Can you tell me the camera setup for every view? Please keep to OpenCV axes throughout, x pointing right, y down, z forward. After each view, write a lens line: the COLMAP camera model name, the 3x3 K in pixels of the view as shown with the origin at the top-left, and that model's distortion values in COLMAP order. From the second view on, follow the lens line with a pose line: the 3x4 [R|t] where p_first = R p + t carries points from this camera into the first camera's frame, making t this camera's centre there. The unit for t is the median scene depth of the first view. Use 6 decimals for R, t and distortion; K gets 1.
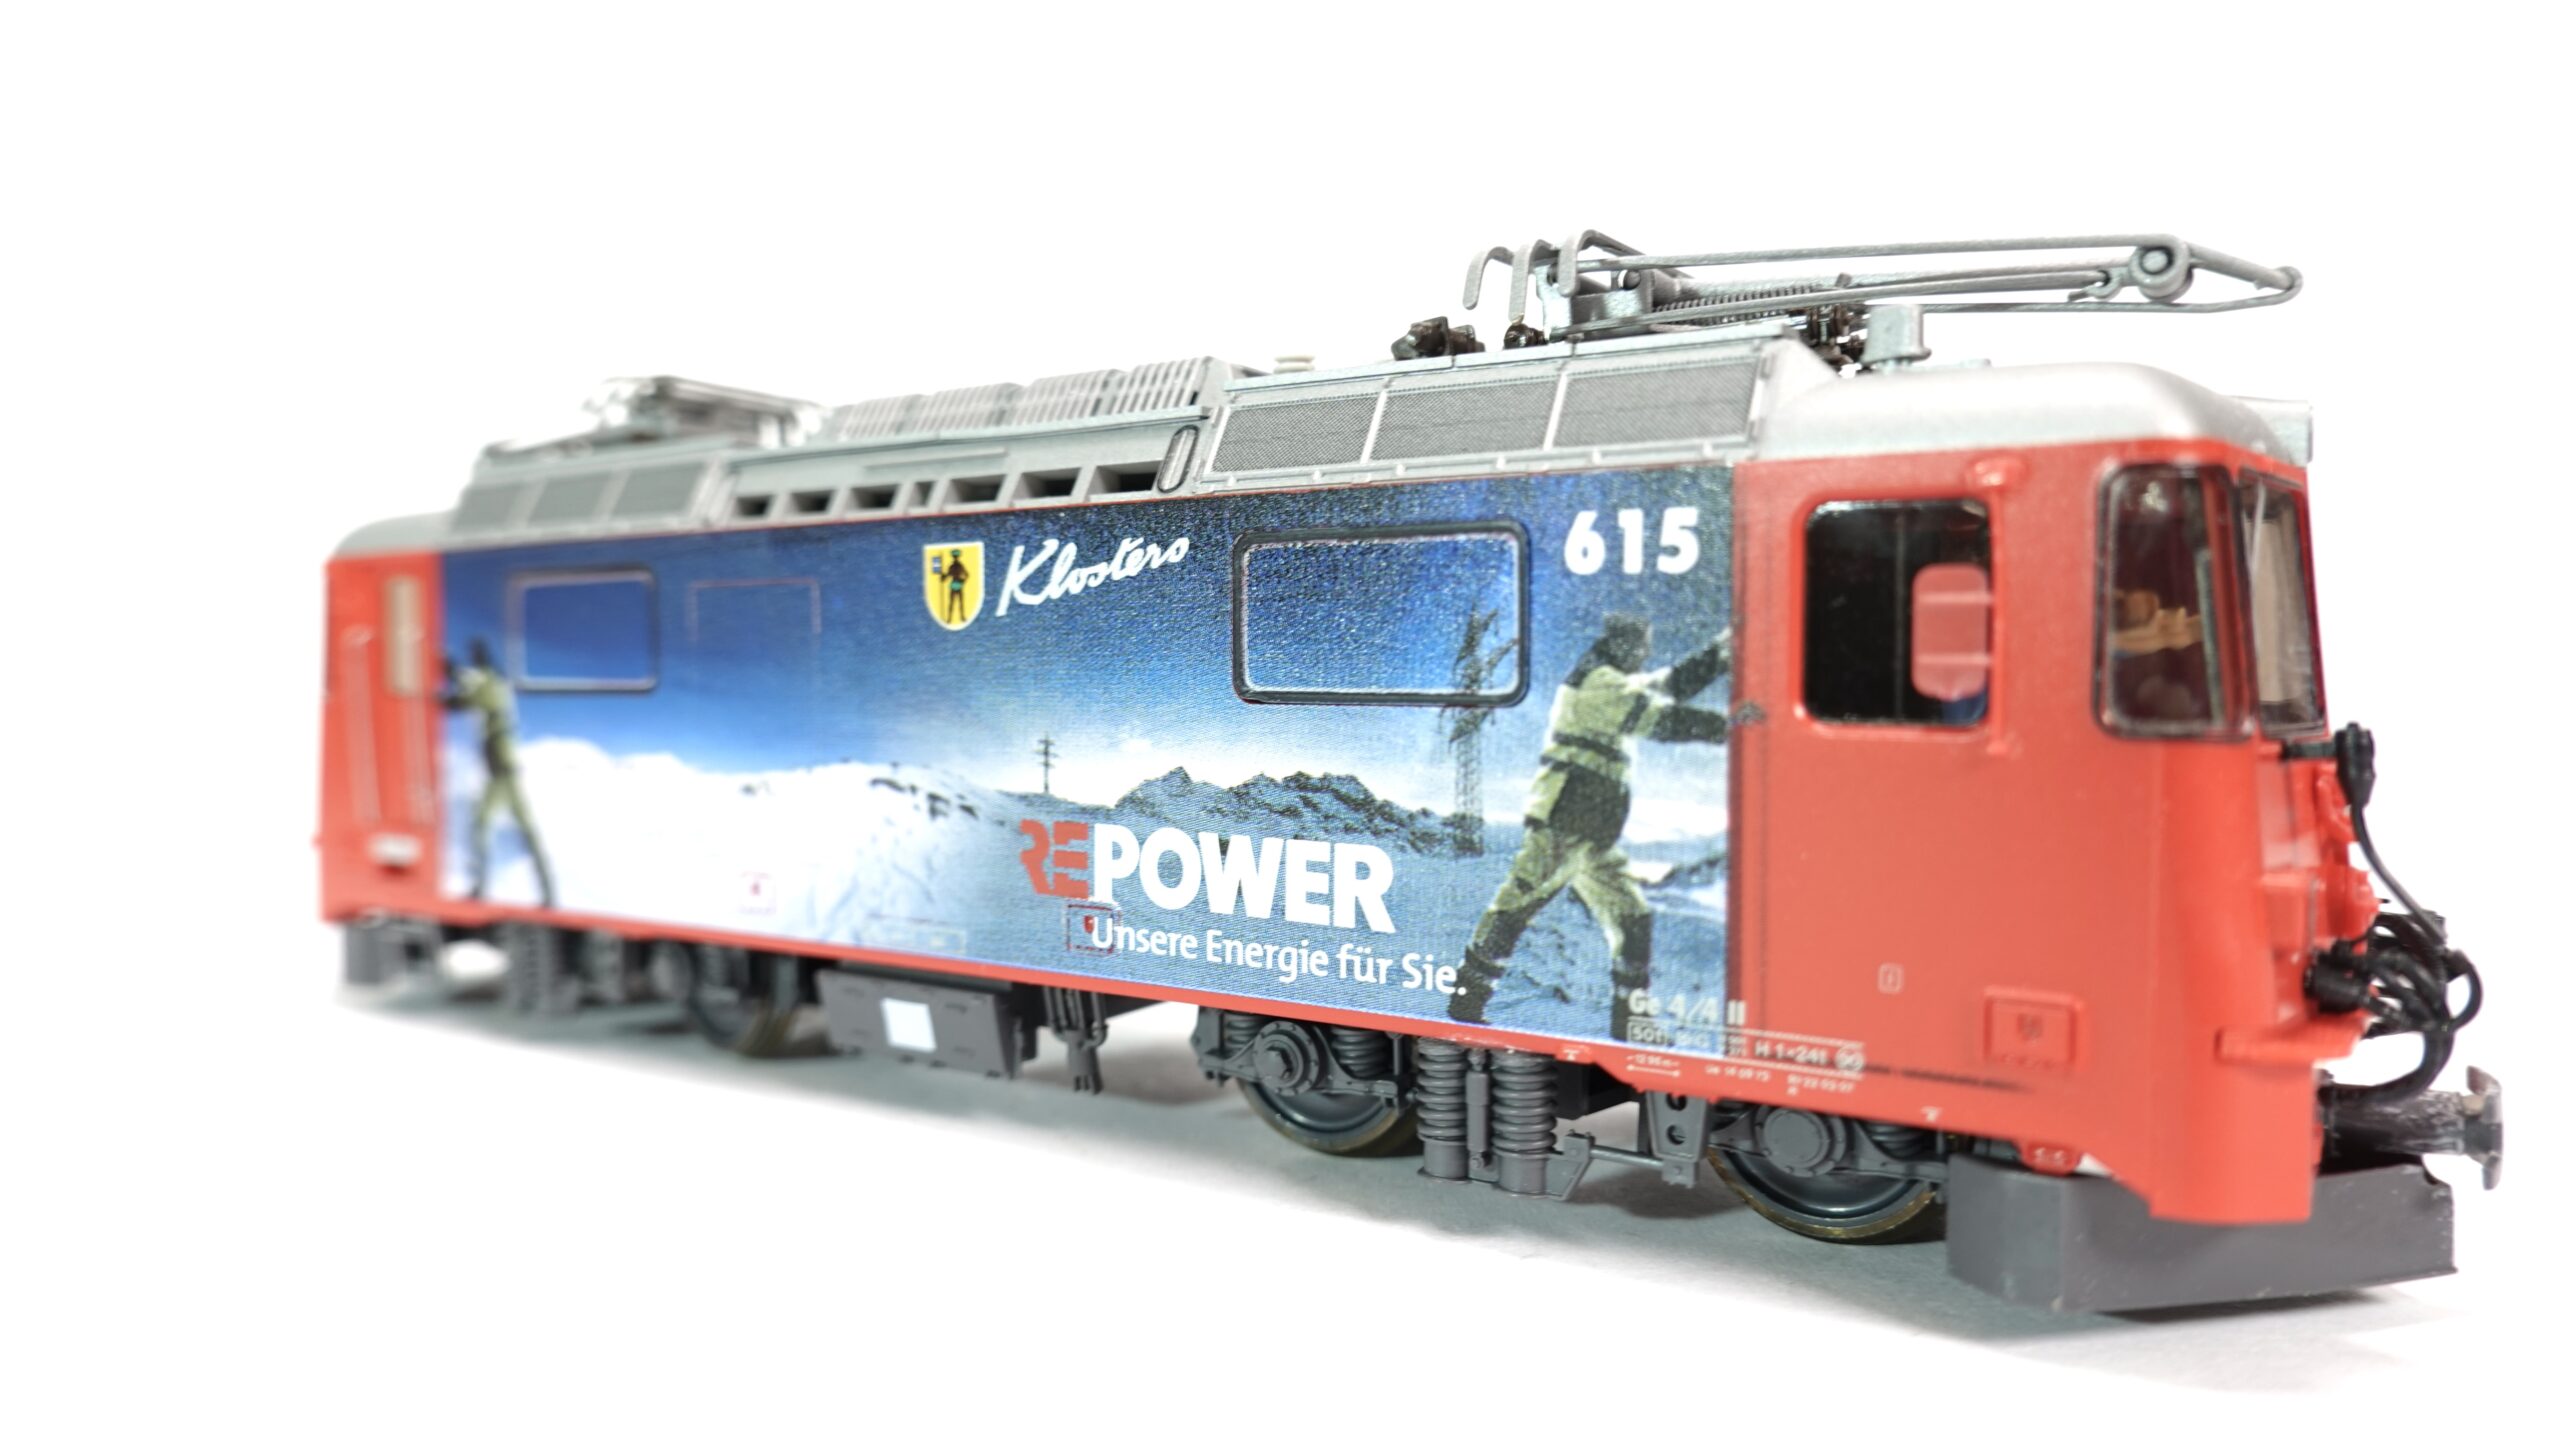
lens RADIAL K [[1705.9, 0, 1274.8], [0, 1705.9, 703.7], [0, 0, 1]] dist [-0.003315, -0.000008]
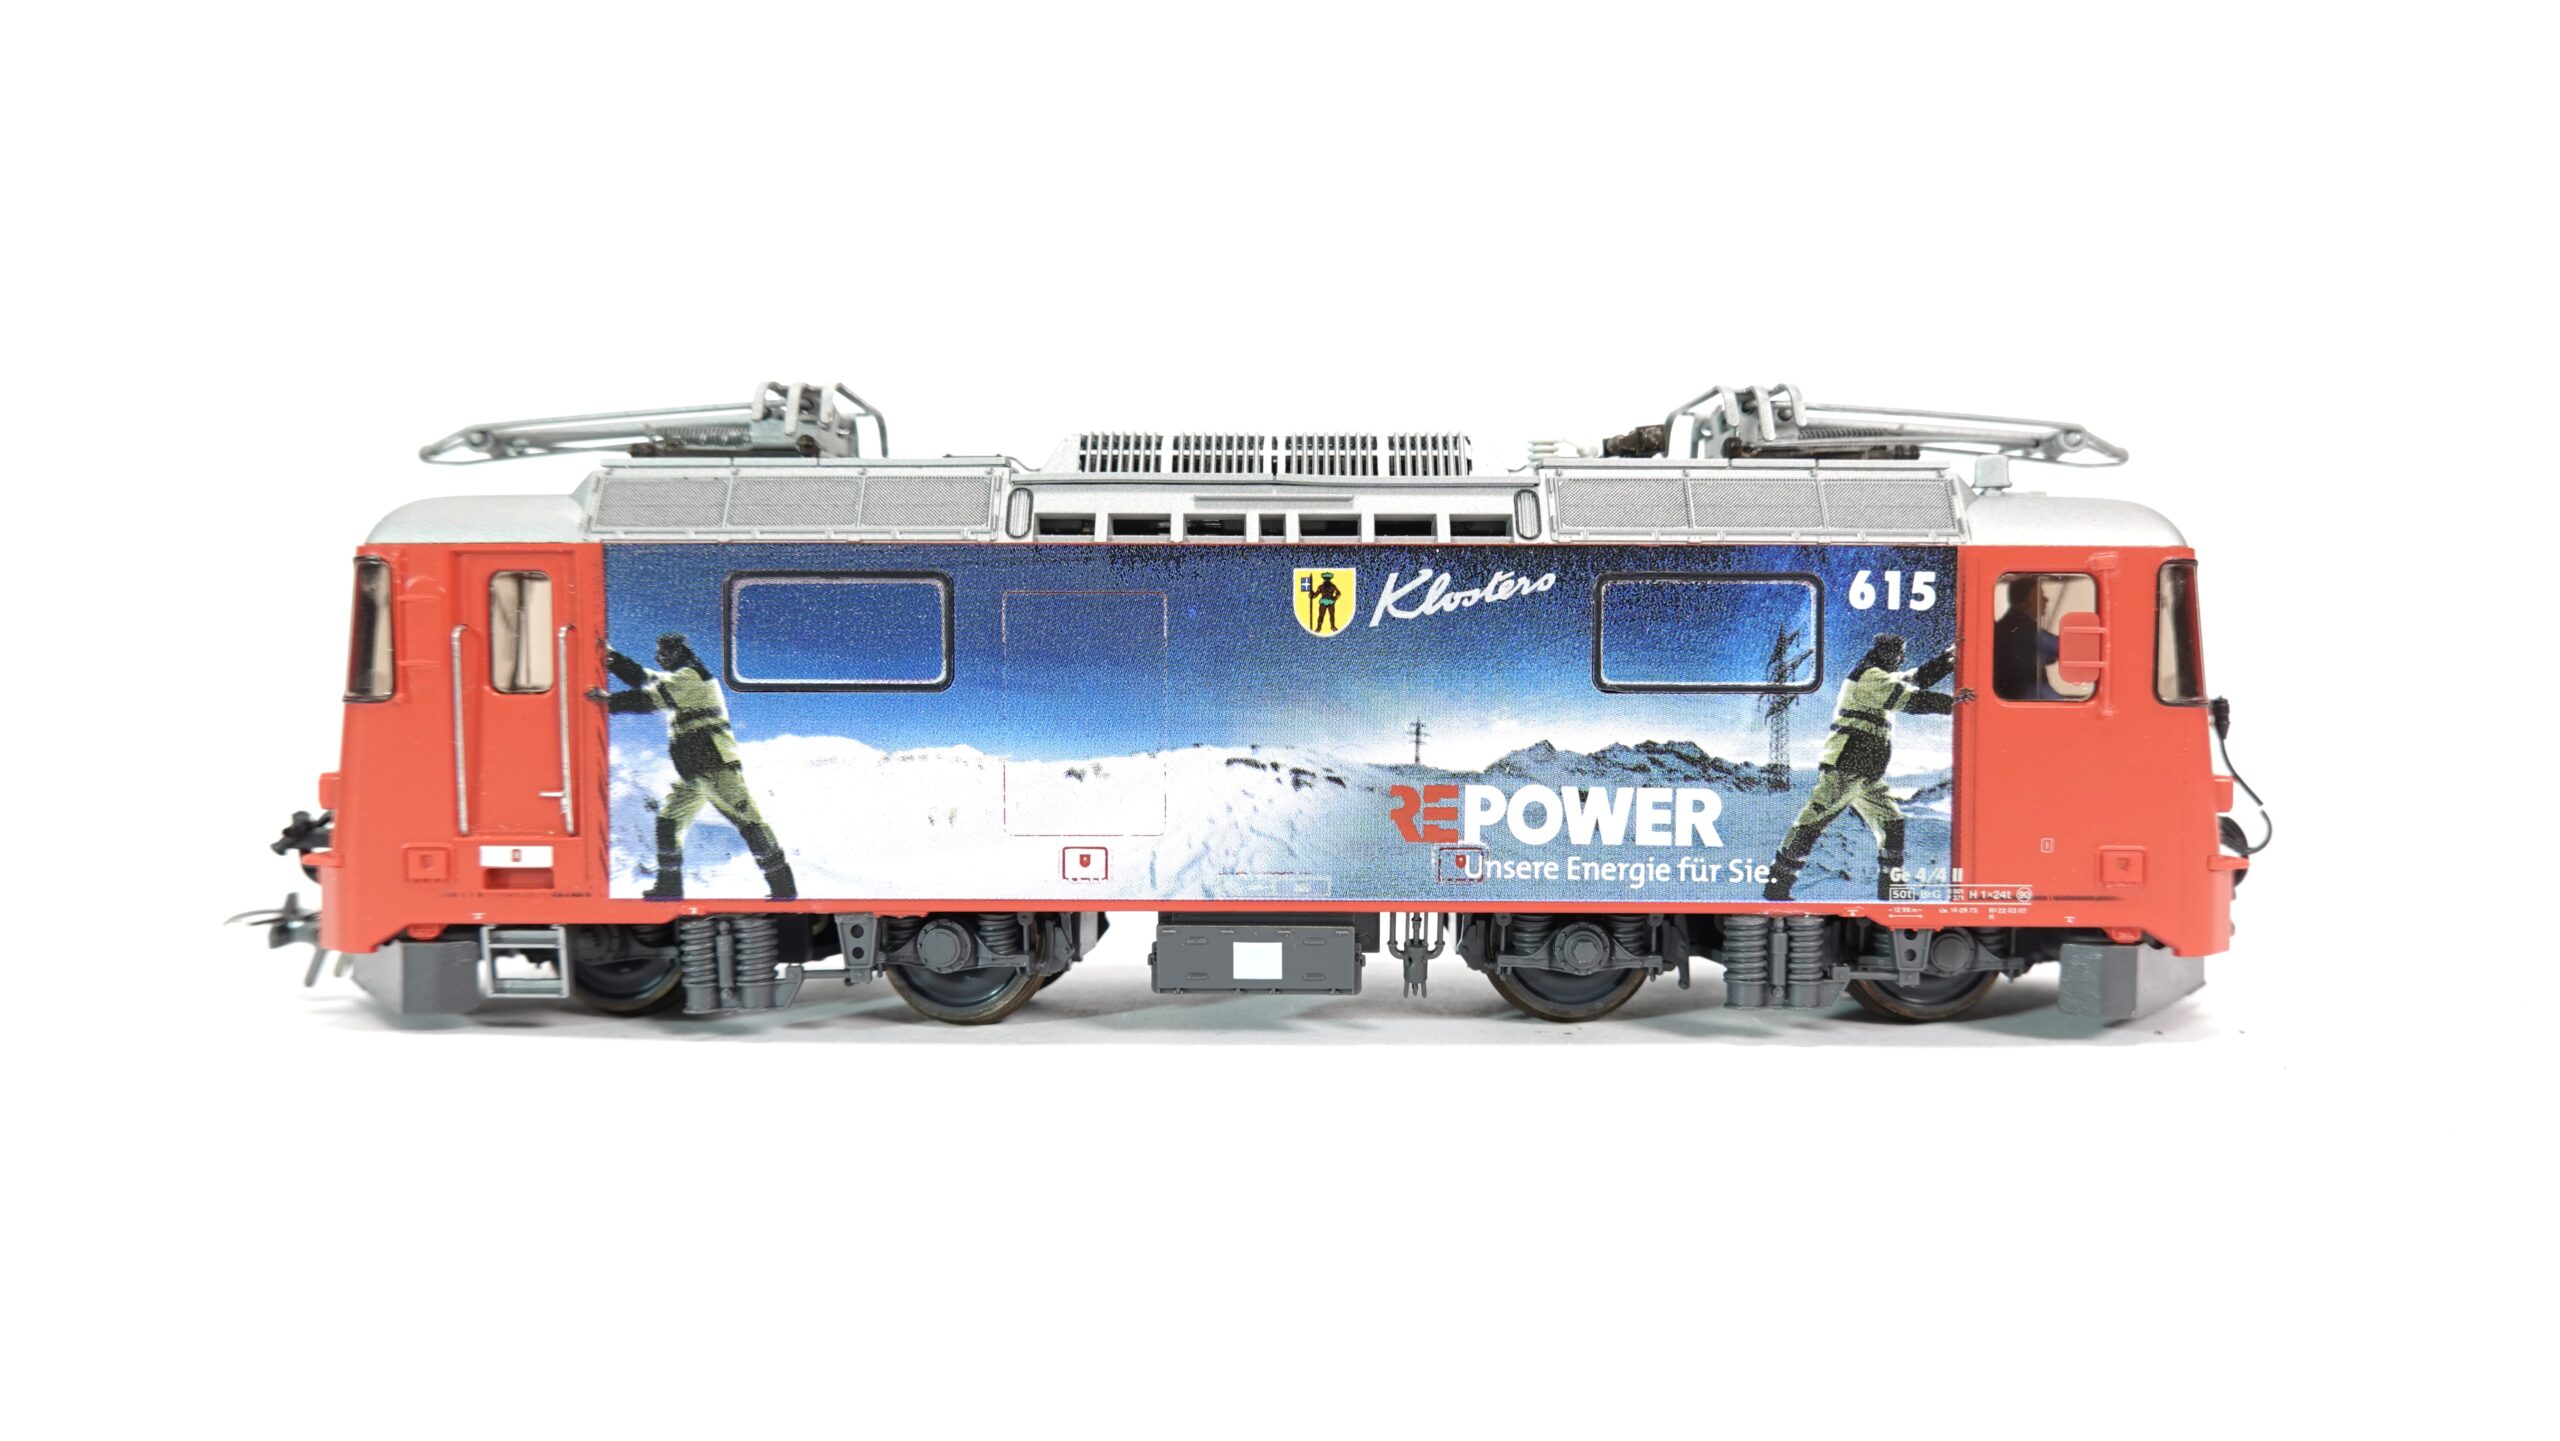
lens RADIAL K [[1705.9, 0, 1274.8], [0, 1705.9, 703.7], [0, 0, 1]] dist [-0.003315, -0.000008]
pose [[0.842811, -0.010468, 0.538107, -0.968135], [0.009939, 0.999943, 0.003885, 0.000431], [-0.538117, 0.002074, 0.842867, -0.038999]]
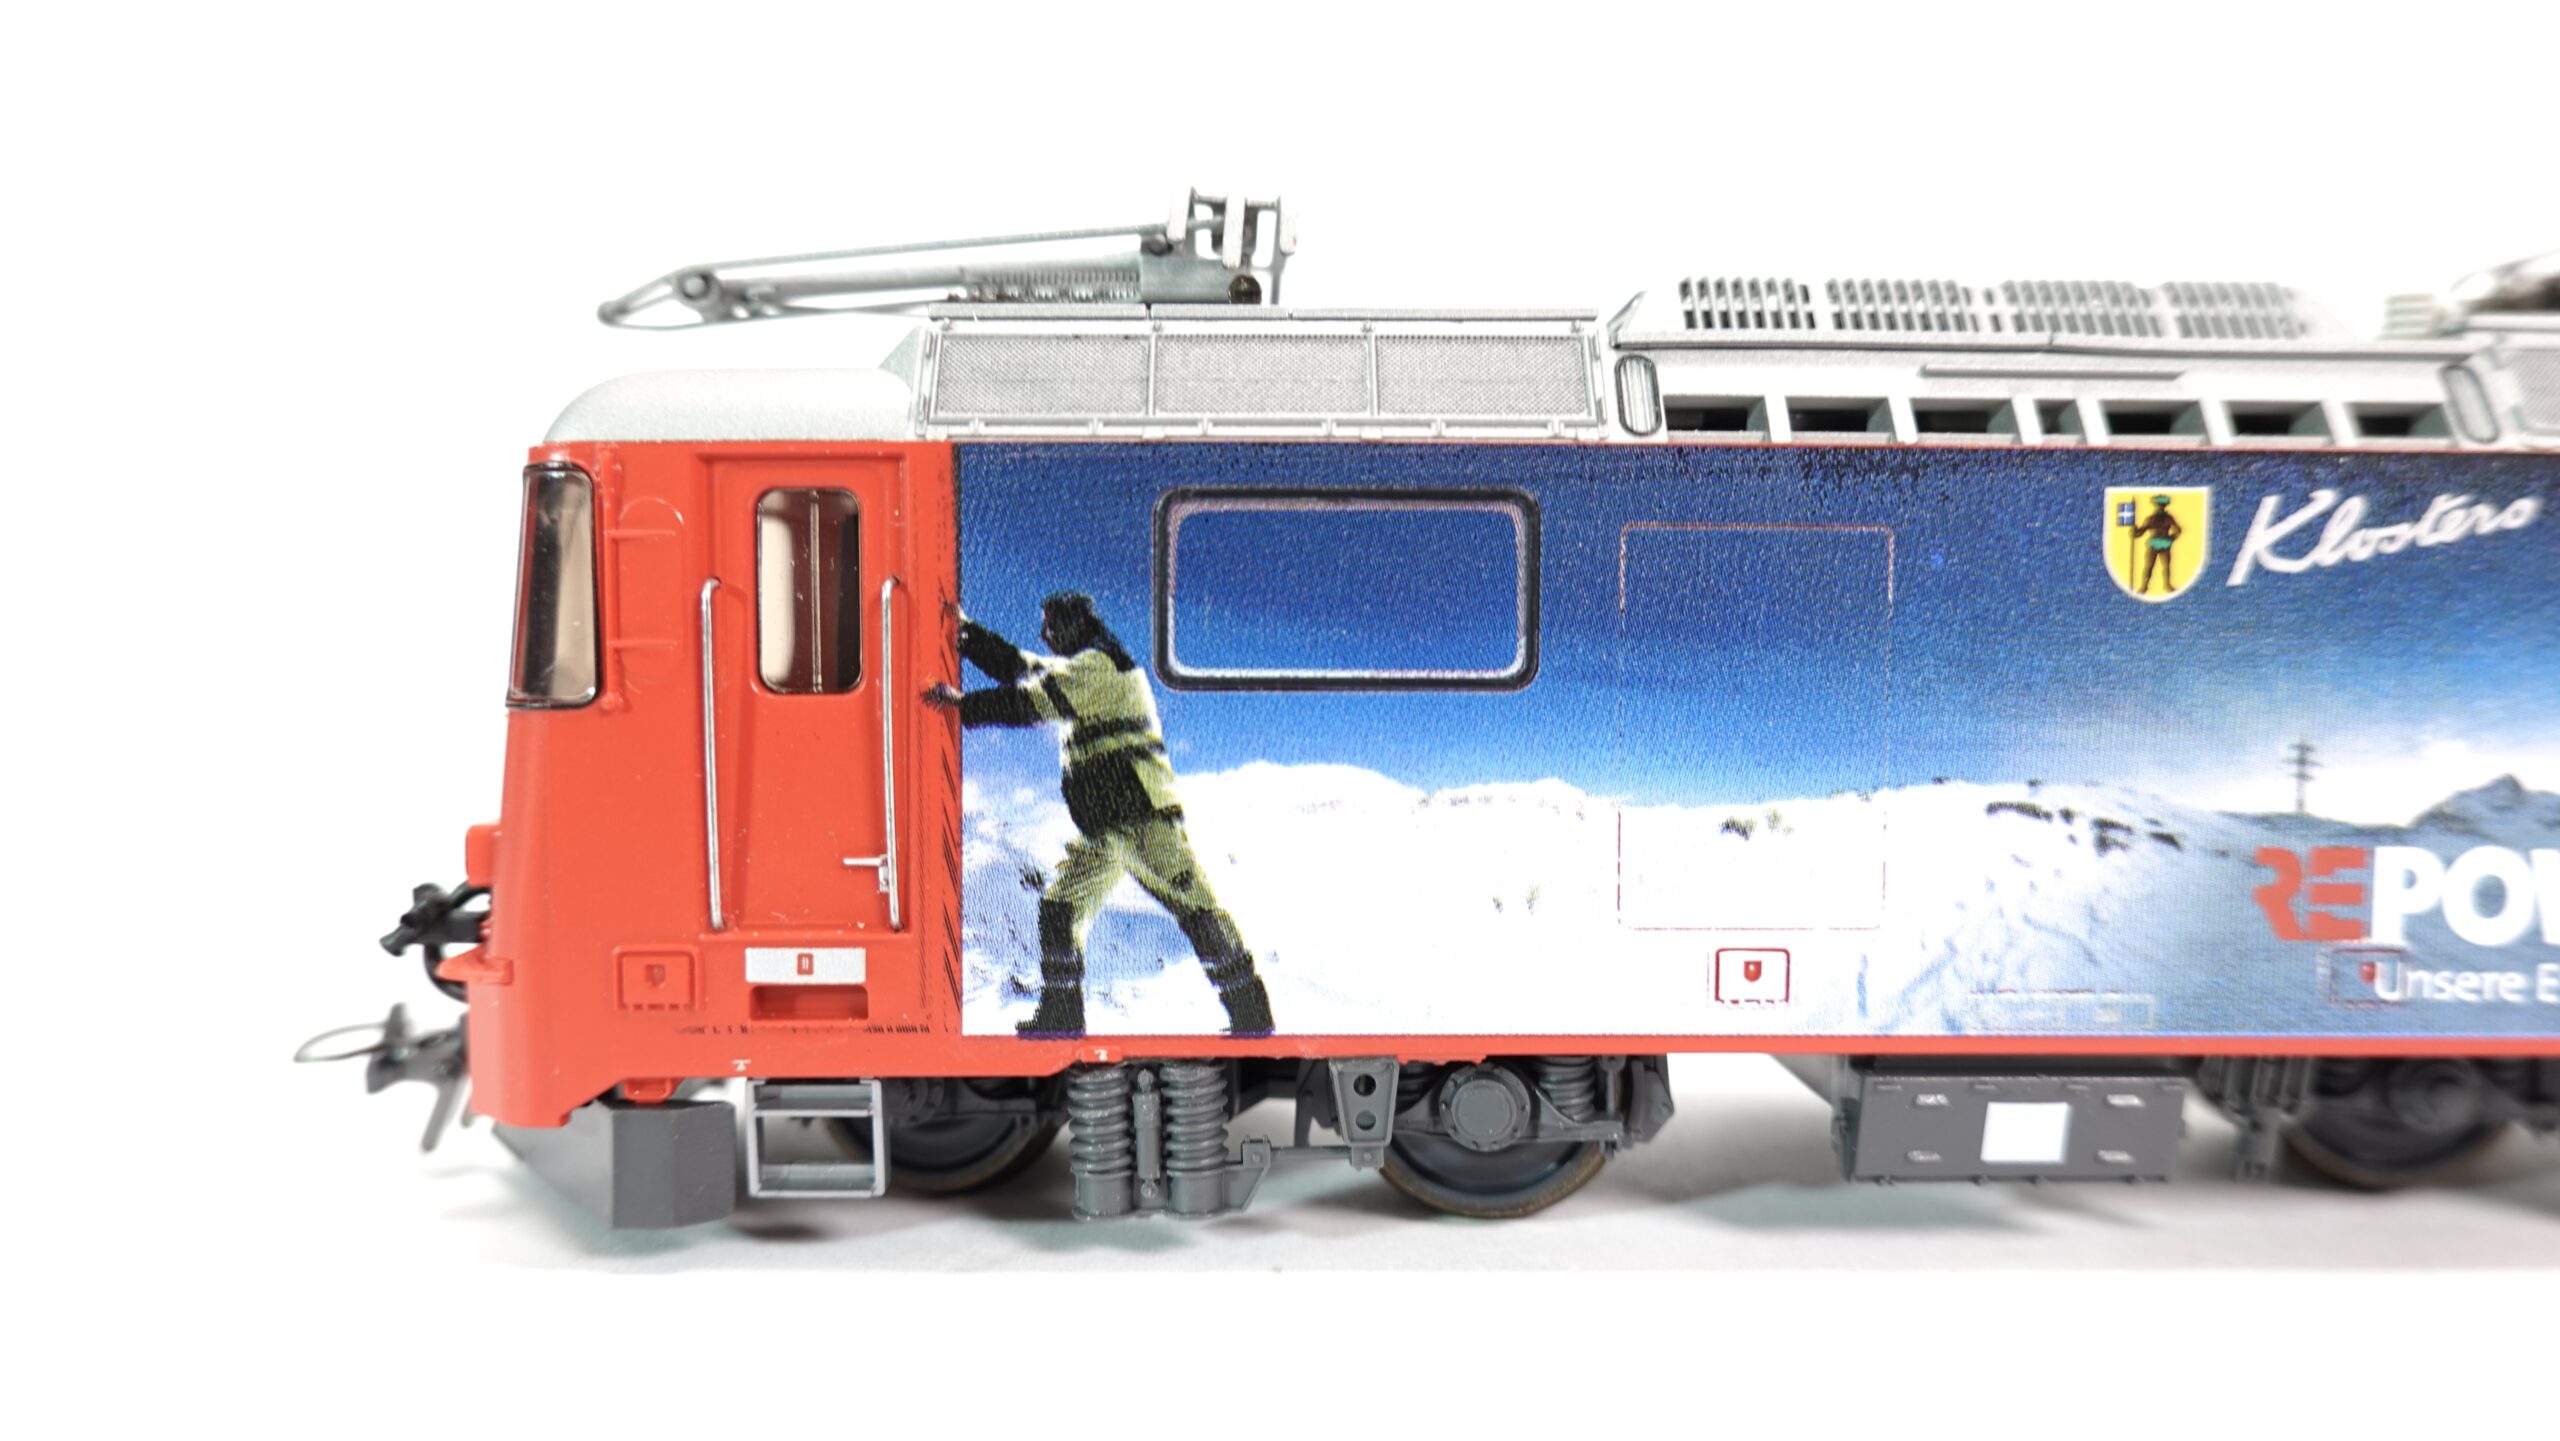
lens RADIAL K [[1705.9, 0, 1274.8], [0, 1705.9, 703.7], [0, 0, 1]] dist [-0.003315, -0.000008]
pose [[0.832694, -0.015037, 0.553529, -1.009635], [0.007676, 0.999849, 0.015614, -0.014177], [-0.553680, -0.008753, 0.832684, 0.635779]]
